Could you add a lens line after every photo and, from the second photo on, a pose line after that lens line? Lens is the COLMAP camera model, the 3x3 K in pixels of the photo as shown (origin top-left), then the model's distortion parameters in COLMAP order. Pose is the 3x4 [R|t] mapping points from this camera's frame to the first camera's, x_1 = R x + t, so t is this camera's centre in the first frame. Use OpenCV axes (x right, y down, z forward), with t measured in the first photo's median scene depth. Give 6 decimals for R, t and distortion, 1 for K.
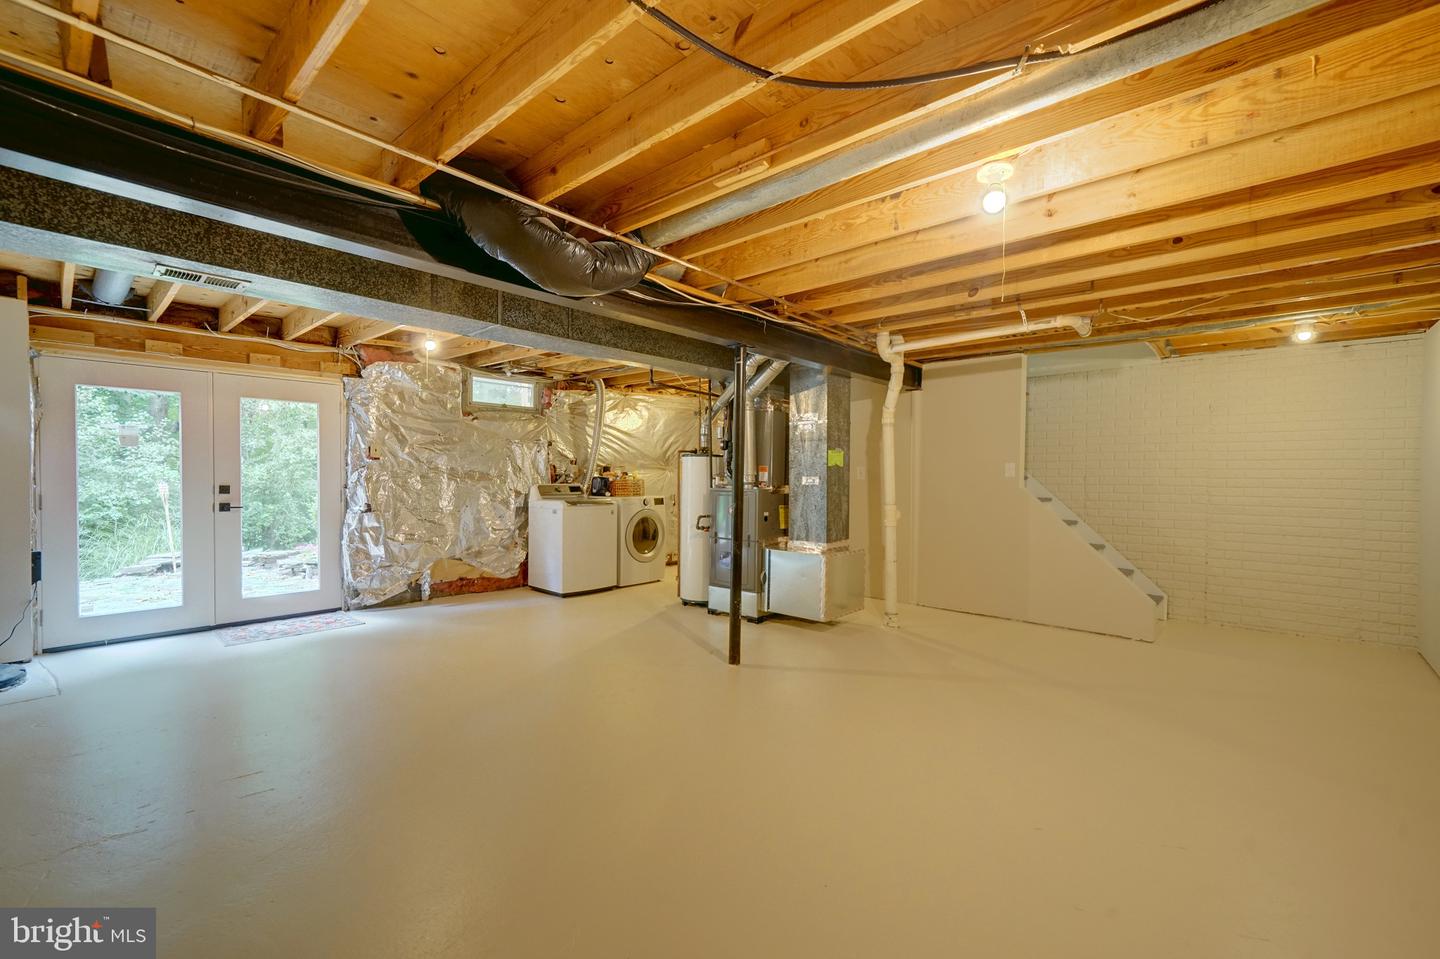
lens RADIAL K [[609.2, 0, 720.0], [0, 609.2, 479.5], [0, 0, 1]] dist [-0.001022, -0.000154]
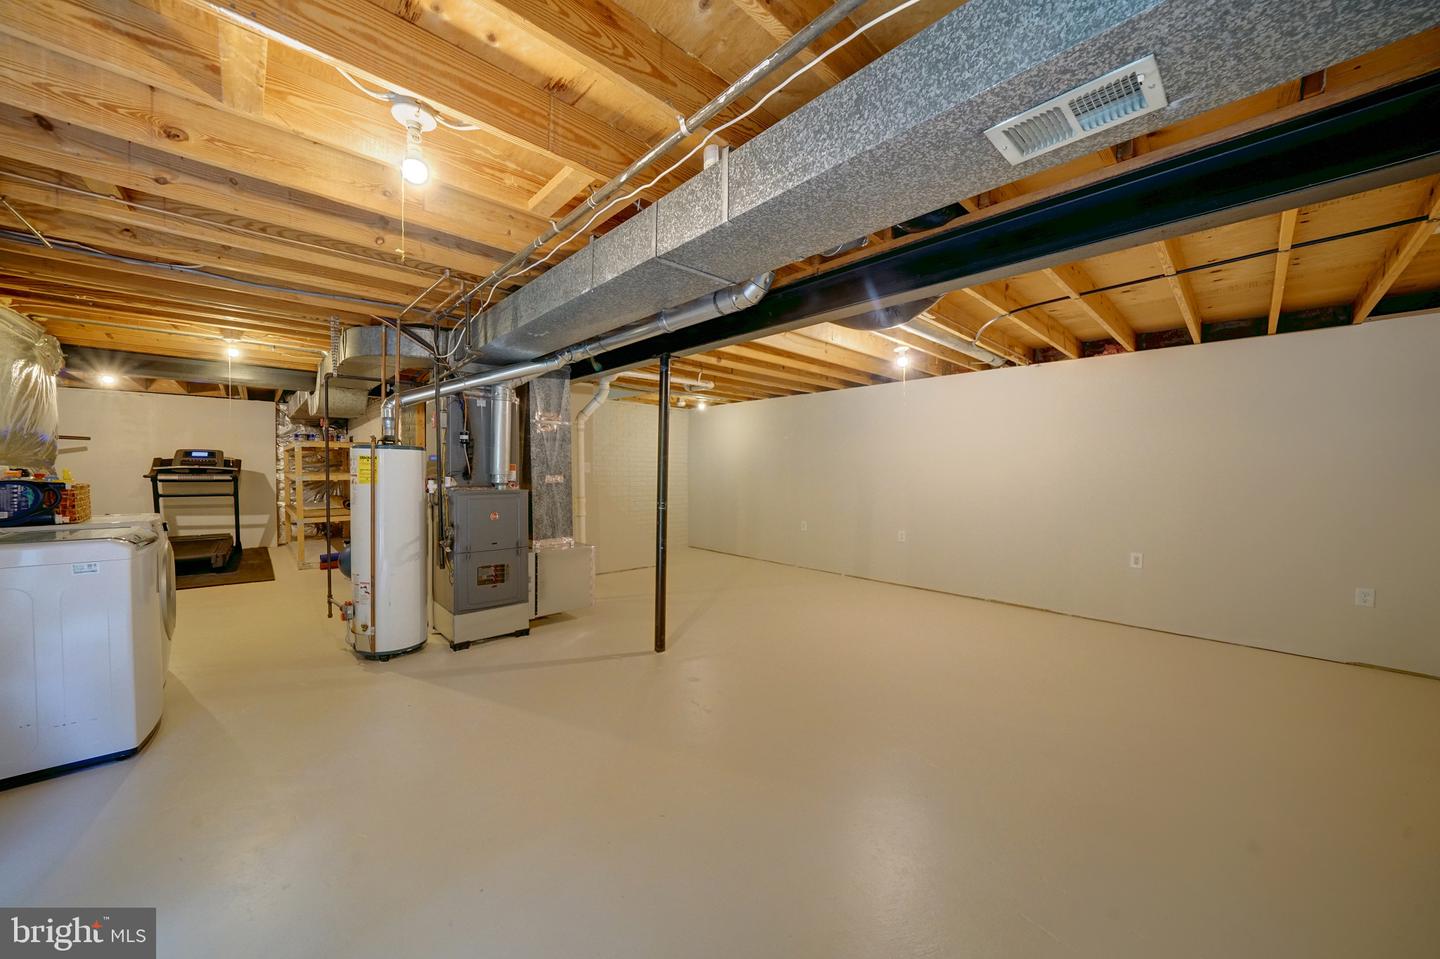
lens RADIAL K [[501.6, 0, 708.6], [0, 501.6, 485.0], [0, 0, 1]] dist [-0.027009, 0.003183]
pose [[0.102196, -0.035054, 0.994146, -0.668268], [0.004222, 0.999385, 0.034805, -0.016433], [-0.994755, 0.000641, 0.102281, 0.652138]]
